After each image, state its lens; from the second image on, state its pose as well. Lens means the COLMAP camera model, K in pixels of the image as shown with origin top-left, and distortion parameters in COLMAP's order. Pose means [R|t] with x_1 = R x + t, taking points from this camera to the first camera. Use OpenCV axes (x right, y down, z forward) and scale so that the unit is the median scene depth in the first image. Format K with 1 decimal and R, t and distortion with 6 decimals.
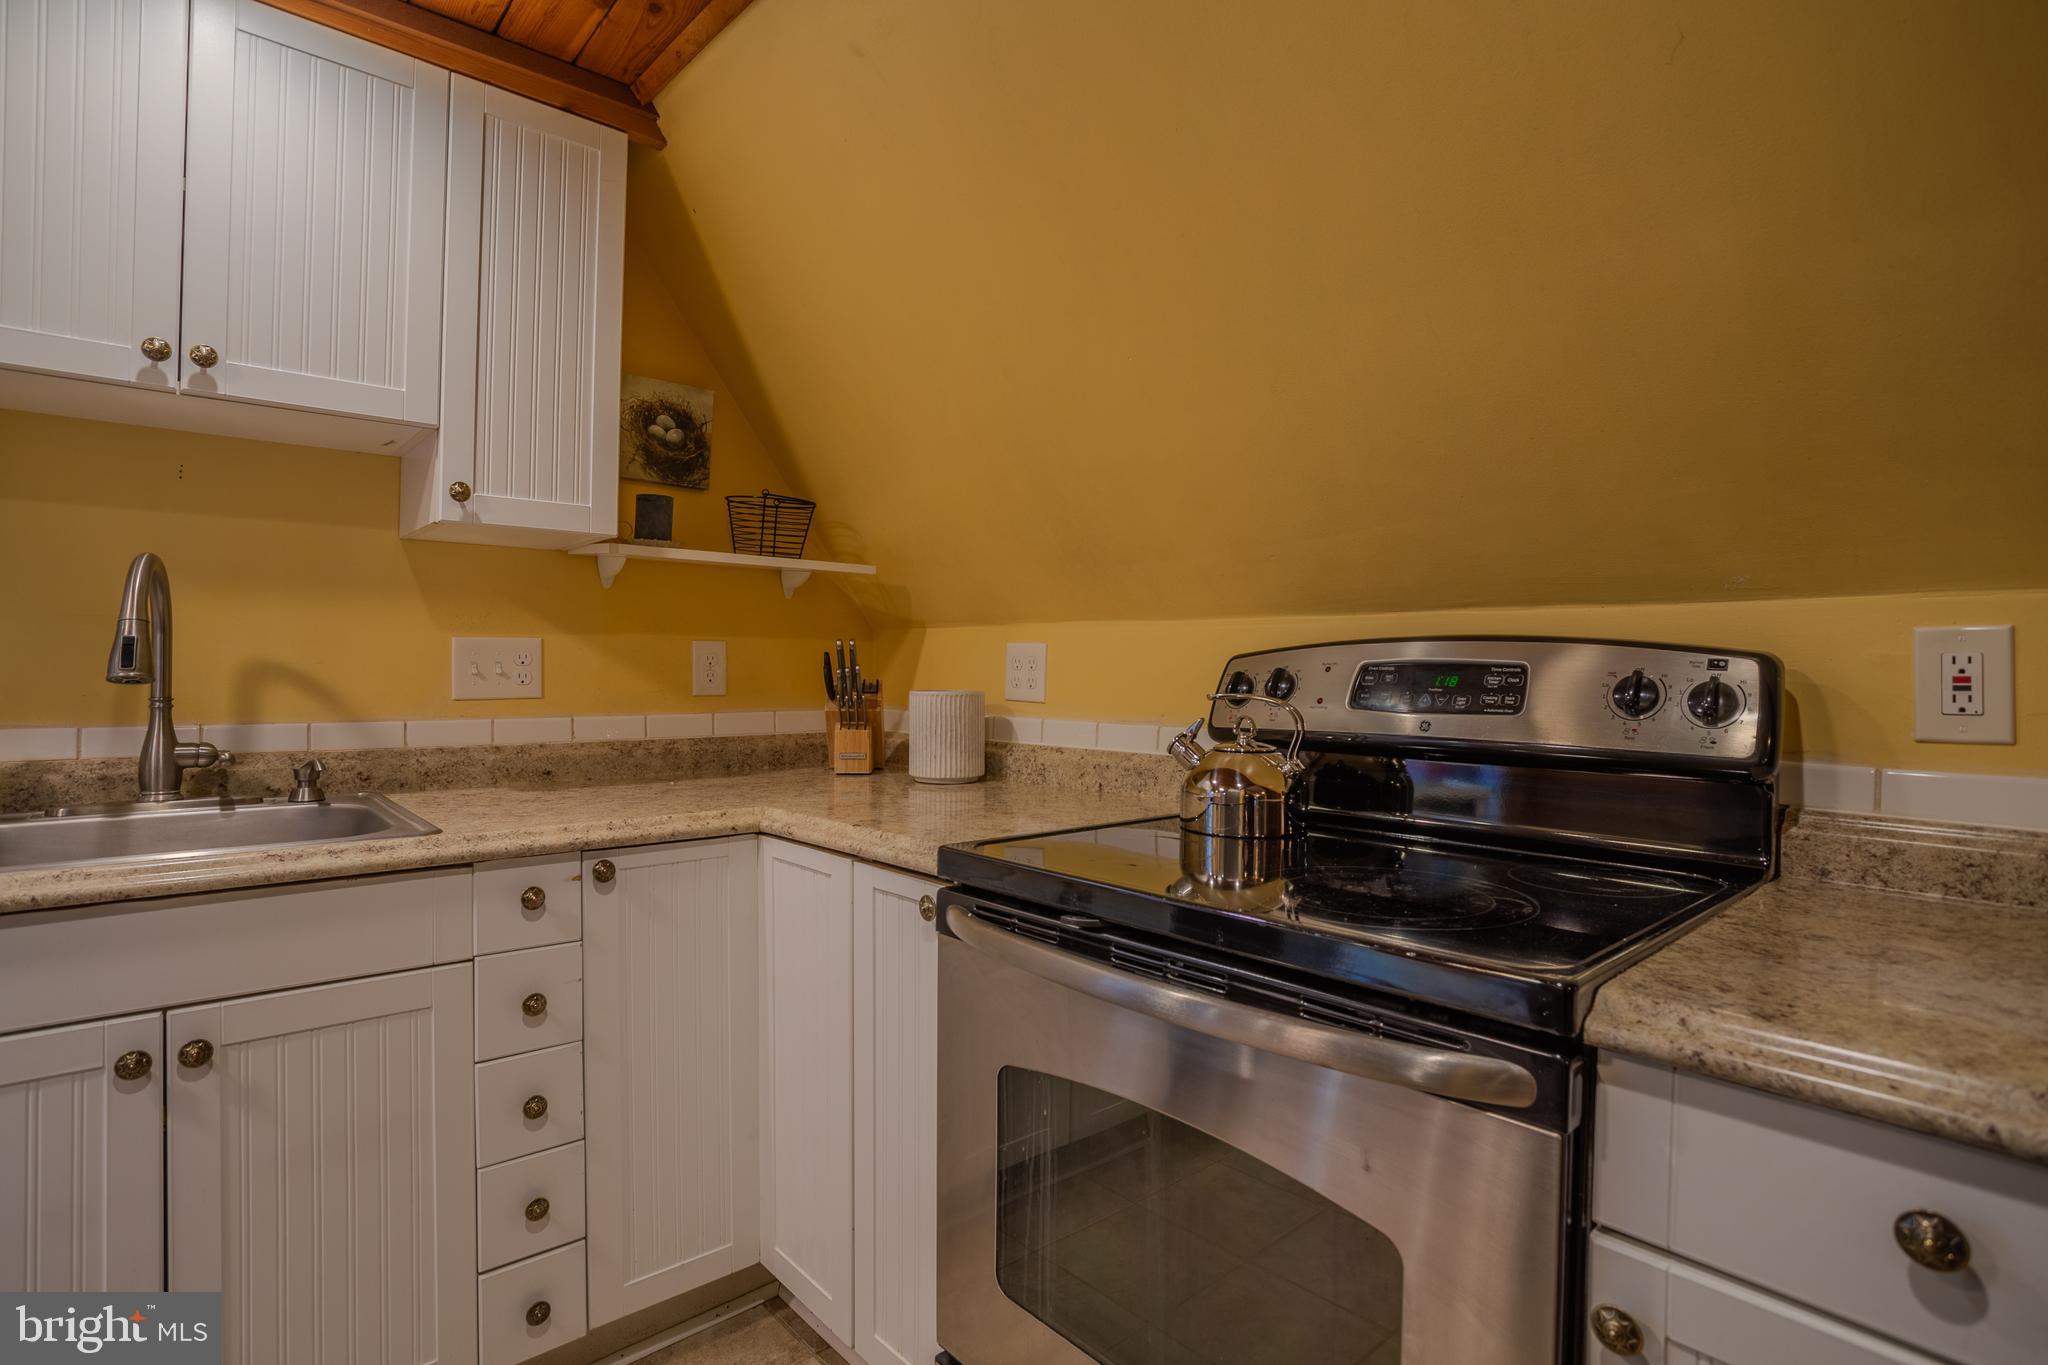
lens RADIAL K [[1060.1, 0, 1012.3], [0, 1060.1, 670.2], [0, 0, 1]] dist [-0.089198, 0.046776]
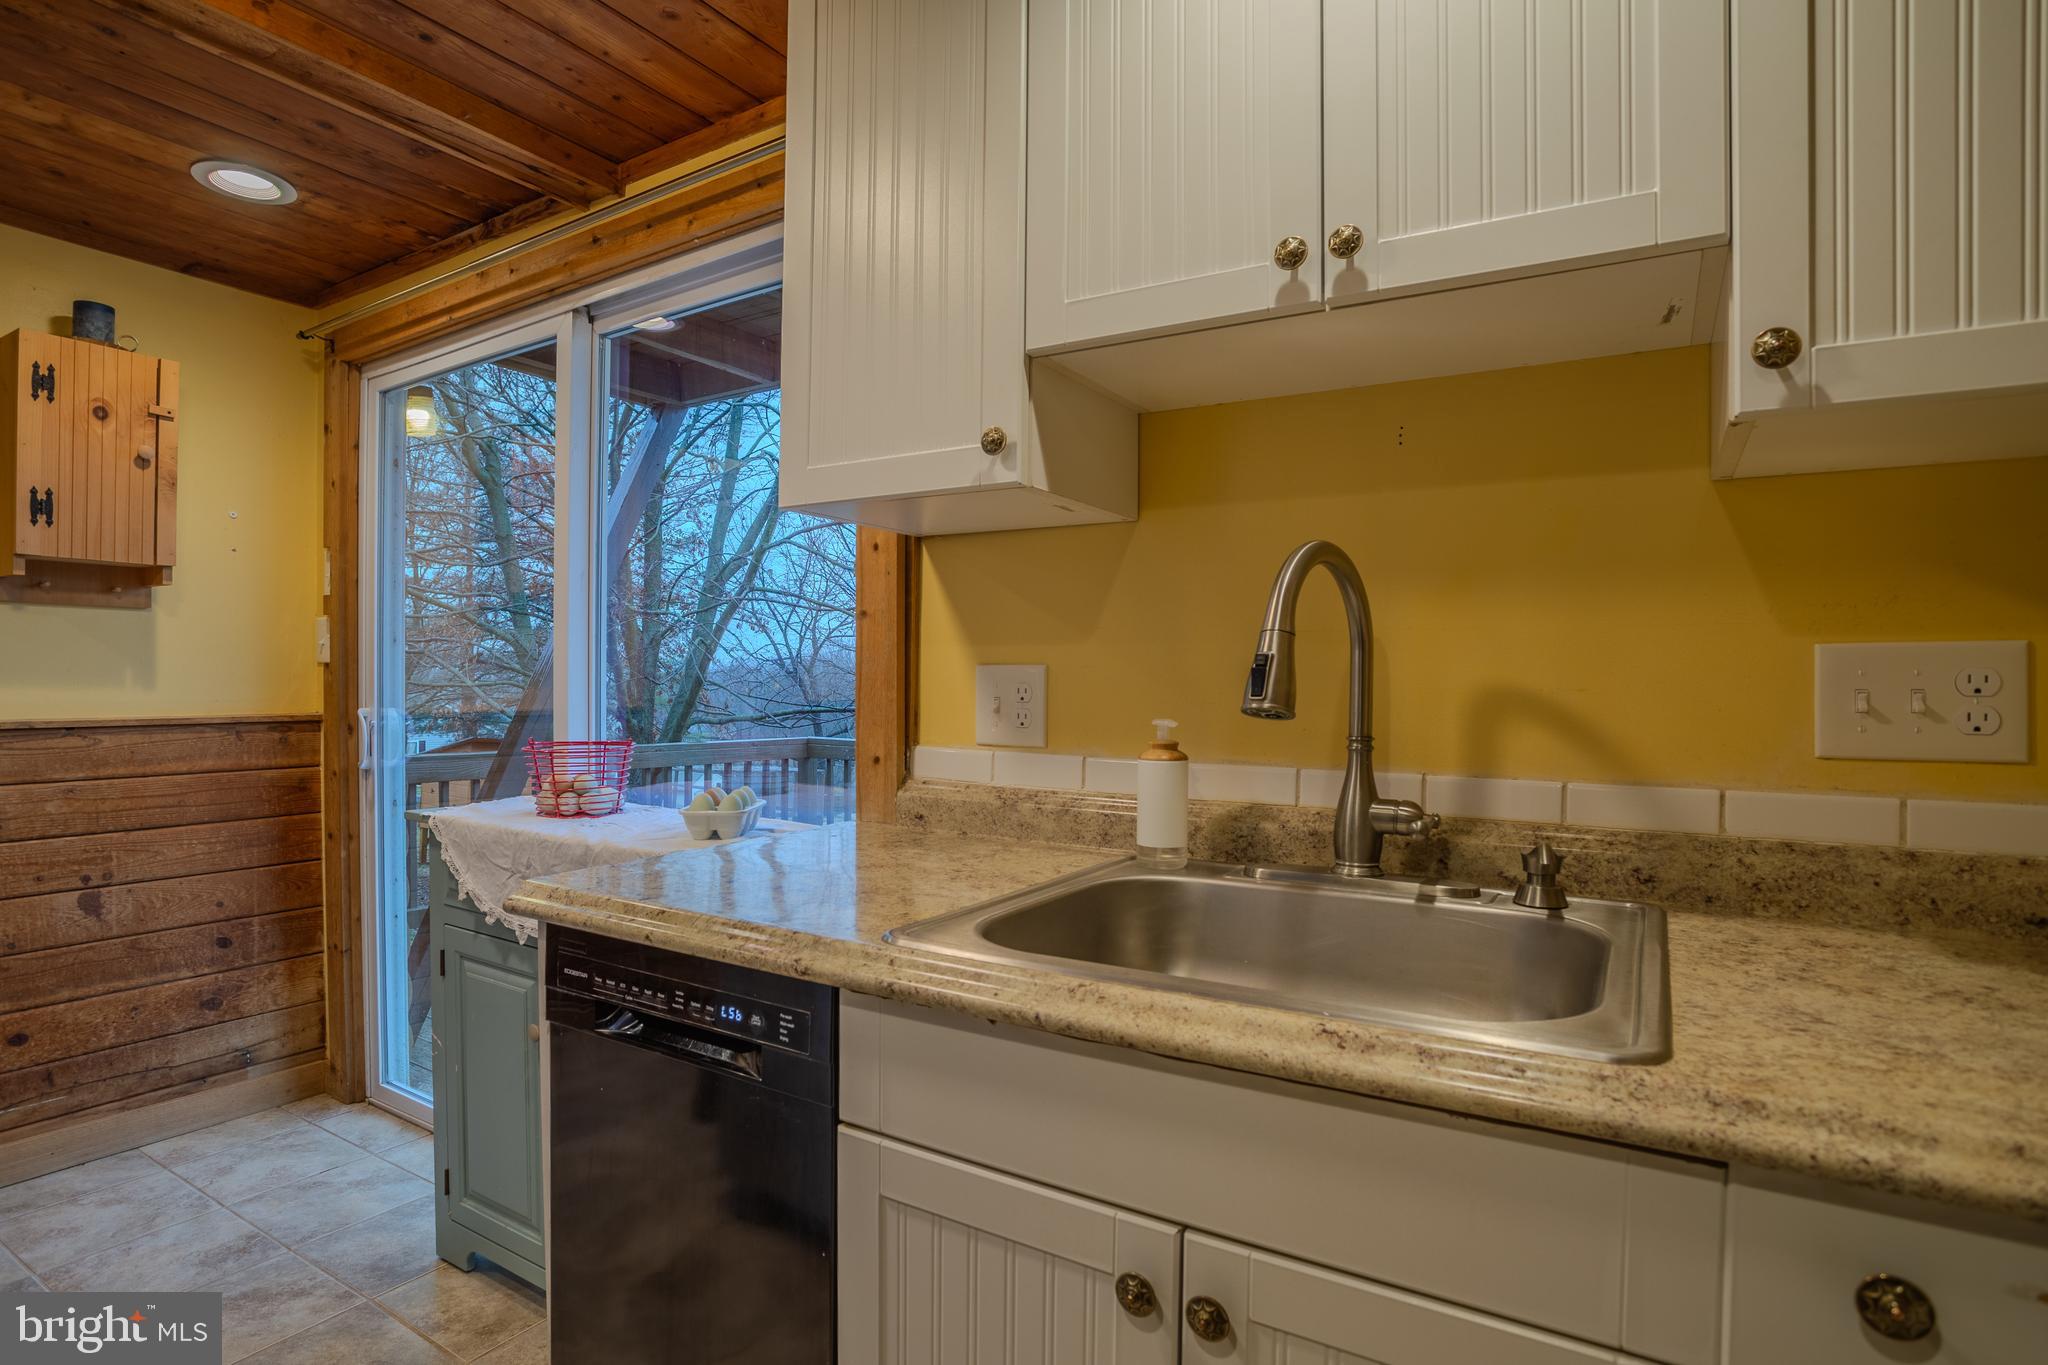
lens RADIAL K [[1052.9, 0, 958.6], [0, 1052.9, 683.6], [0, 0, 1]] dist [-0.080410, 0.029472]
pose [[0.271848, -0.002806, -0.962336, -0.169761], [-0.008152, 0.999953, -0.005219, -0.004935], [0.962306, 0.009264, 0.271812, 0.477249]]
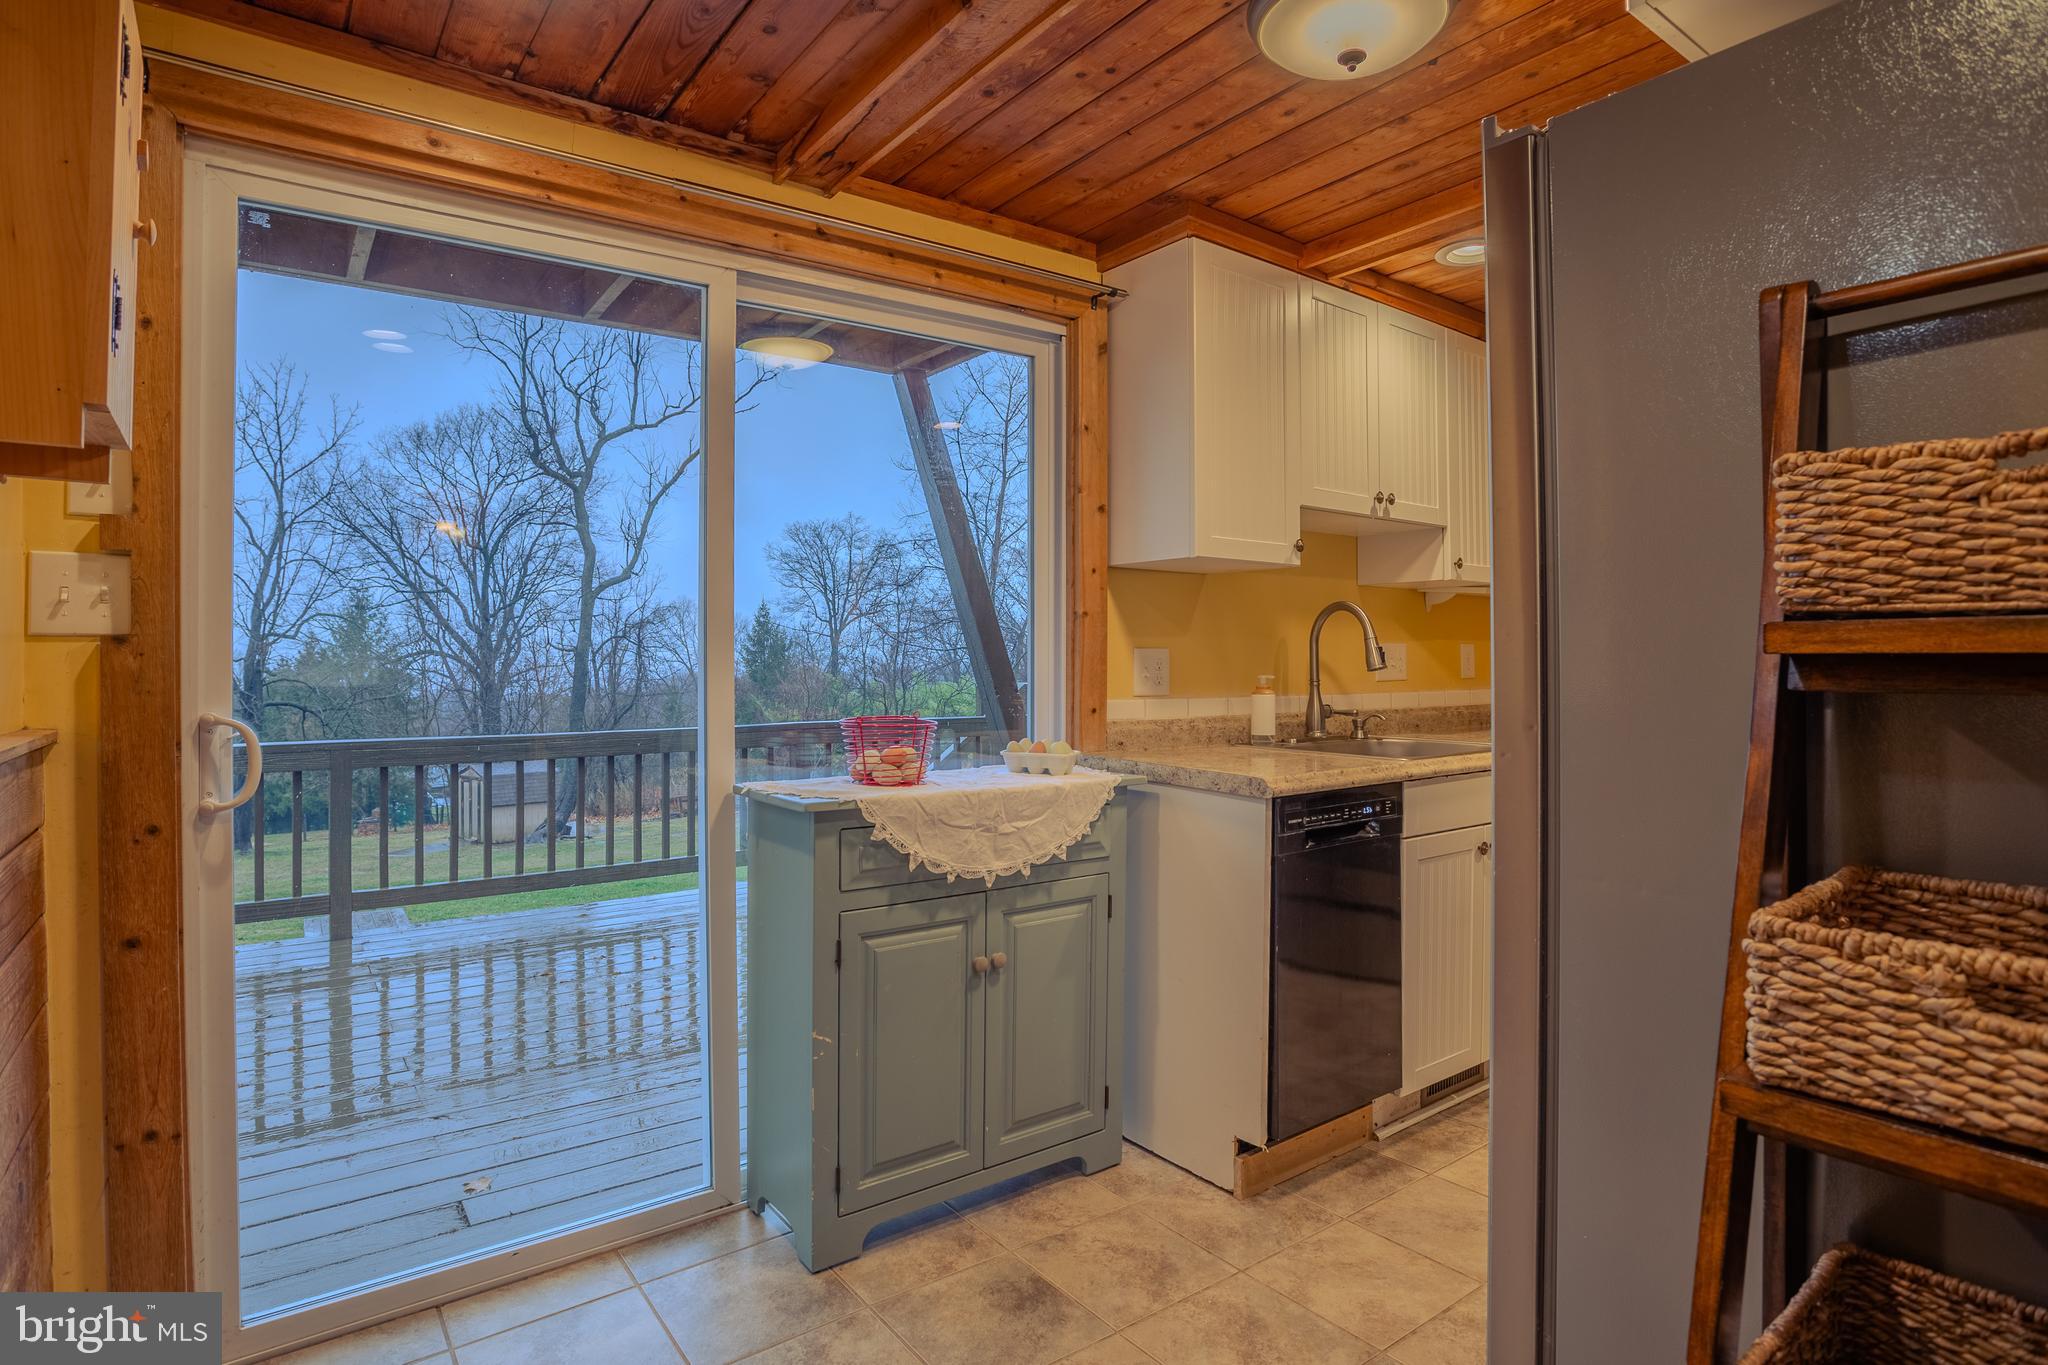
lens RADIAL K [[1060.1, 0, 1012.3], [0, 1060.1, 670.2], [0, 0, 1]] dist [-0.089198, 0.046776]
pose [[0.996054, -0.011441, -0.088003, -1.124417], [0.011786, 0.999925, 0.003410, -0.002725], [0.087958, -0.004434, 0.996114, -0.855036]]
